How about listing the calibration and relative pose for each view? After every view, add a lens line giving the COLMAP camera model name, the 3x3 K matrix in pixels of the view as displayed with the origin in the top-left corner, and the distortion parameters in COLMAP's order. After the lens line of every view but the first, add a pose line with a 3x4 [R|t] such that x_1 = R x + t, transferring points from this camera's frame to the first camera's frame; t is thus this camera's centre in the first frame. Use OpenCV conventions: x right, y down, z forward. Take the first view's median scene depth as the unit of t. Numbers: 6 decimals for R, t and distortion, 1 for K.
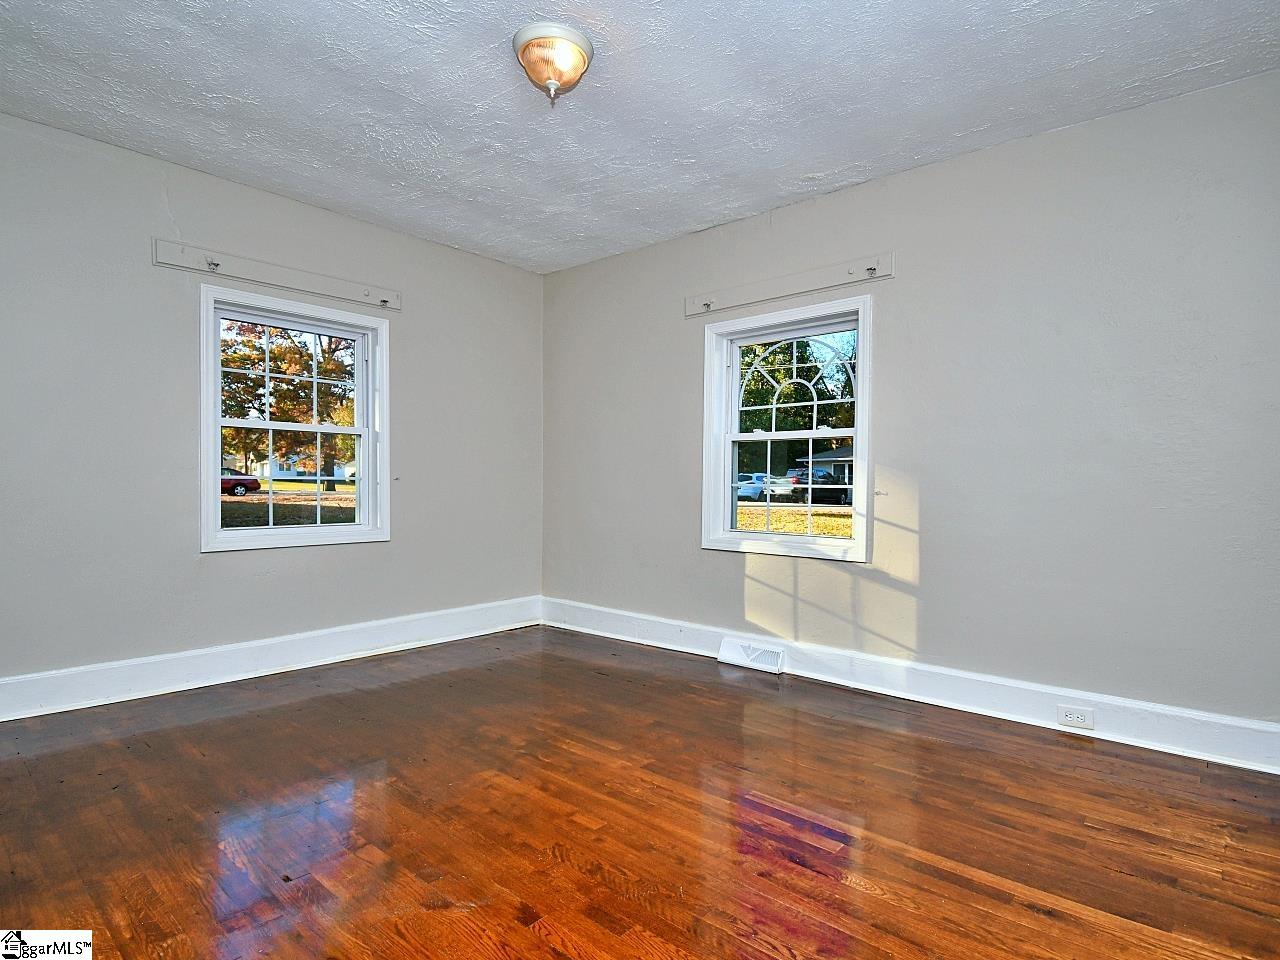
lens RADIAL K [[668.9, 0, 642.4], [0, 668.9, 488.0], [0, 0, 1]] dist [0.007818, -0.018010]
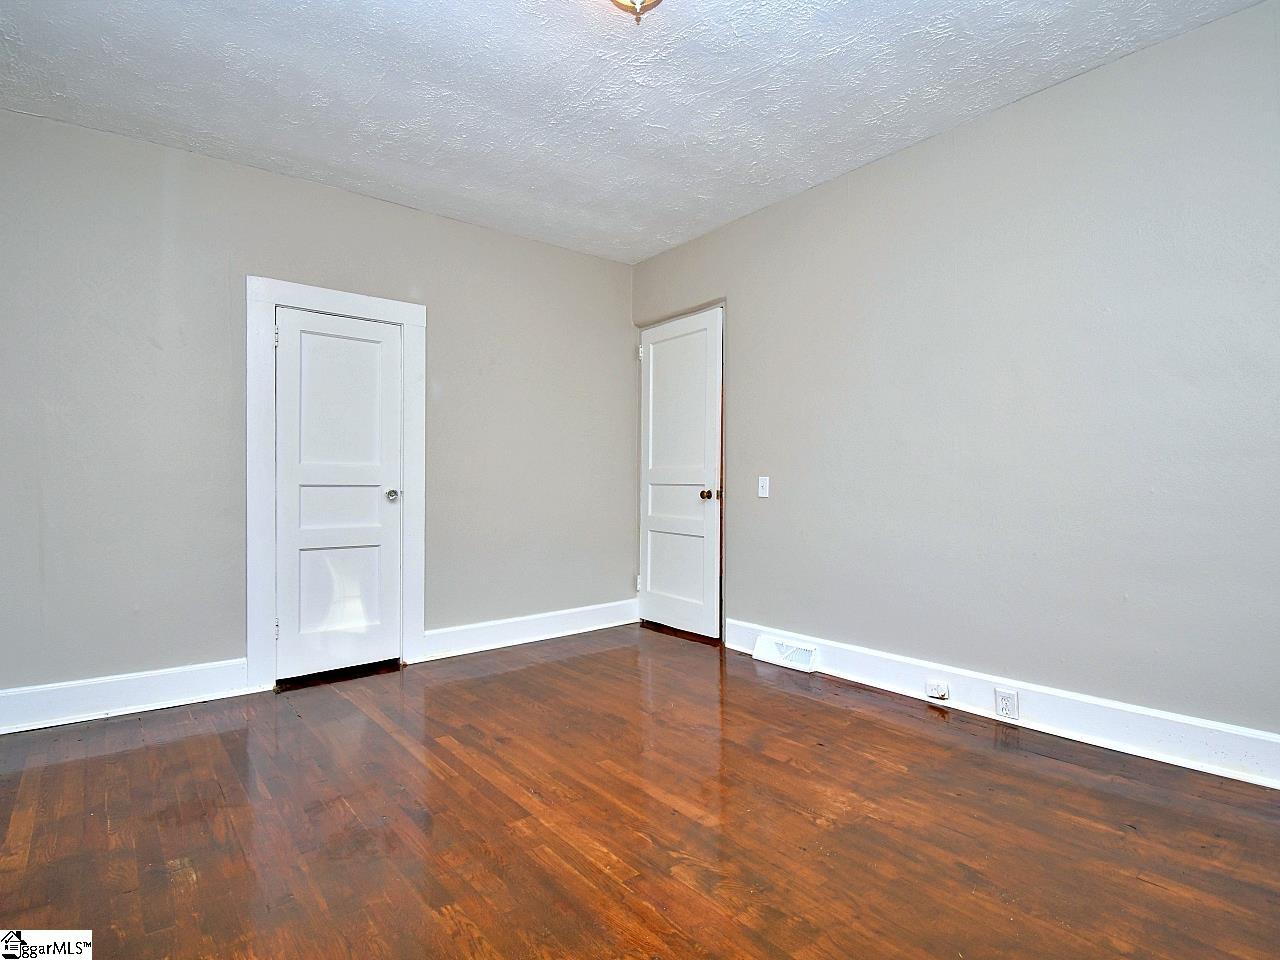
lens RADIAL K [[668.9, 0, 641.7], [0, 668.9, 480.4], [0, 0, 1]] dist [0.007818, -0.018010]
pose [[-0.984199, -0.008289, 0.176873, -0.292452], [-0.007363, 0.999956, 0.005888, -0.006253], [-0.176914, 0.004493, -0.984216, 1.862015]]
